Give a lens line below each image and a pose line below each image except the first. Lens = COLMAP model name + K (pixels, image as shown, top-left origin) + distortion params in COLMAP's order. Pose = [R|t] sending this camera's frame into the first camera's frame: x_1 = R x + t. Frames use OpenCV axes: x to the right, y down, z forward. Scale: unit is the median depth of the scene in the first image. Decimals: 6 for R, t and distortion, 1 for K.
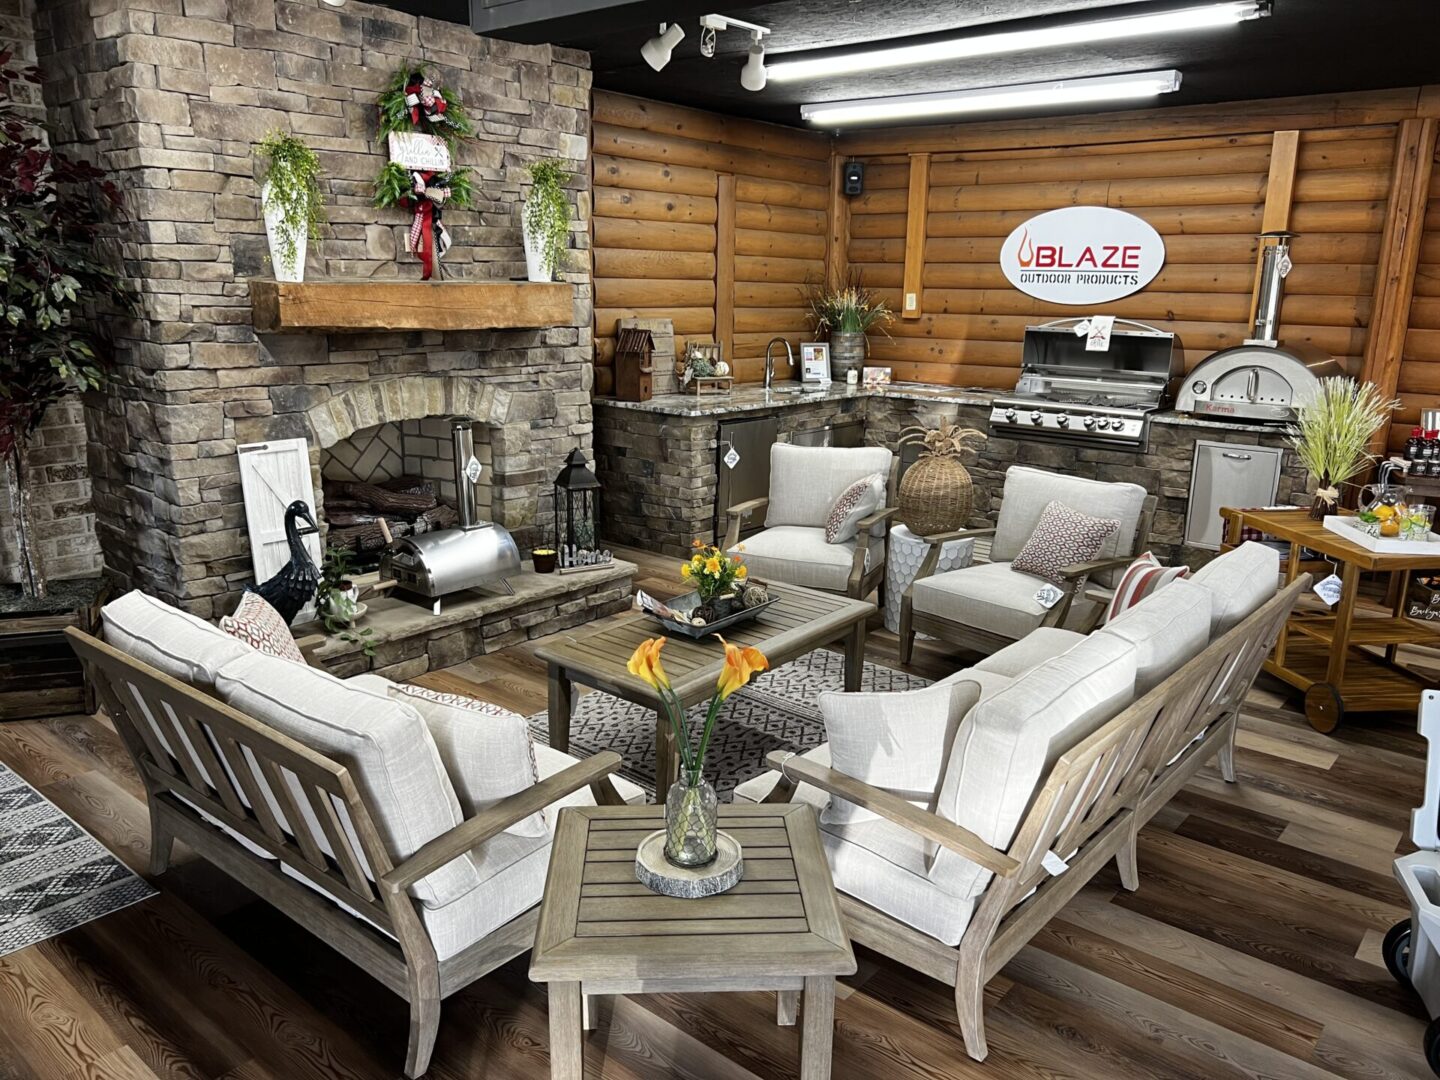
lens RADIAL K [[1090.6, 0, 720.0], [0, 1090.6, 540.0], [0, 0, 1]] dist [0.020880, -0.000956]
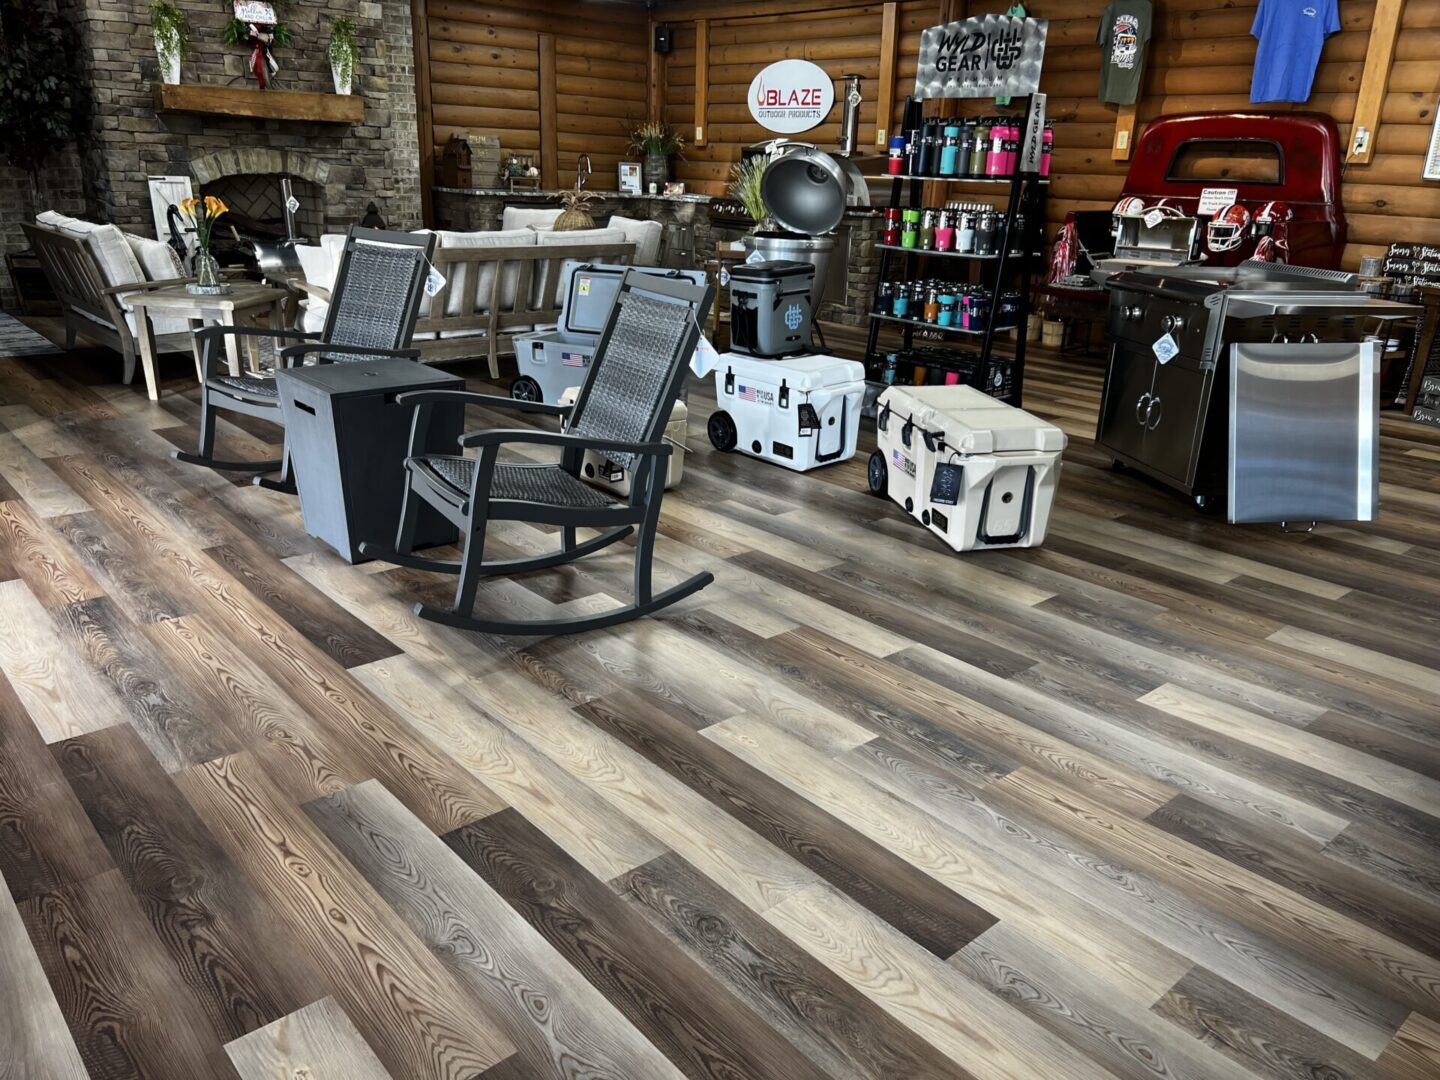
lens RADIAL K [[1091.1, 0, 720.0], [0, 1091.1, 540.0], [0, 0, 1]] dist [-0.003104, -0.002936]
pose [[0.989422, 0.066366, -0.128993, 0.672463], [-0.053858, 0.993713, 0.098153, 0.247081], [0.134696, -0.090168, 0.986776, -0.627696]]
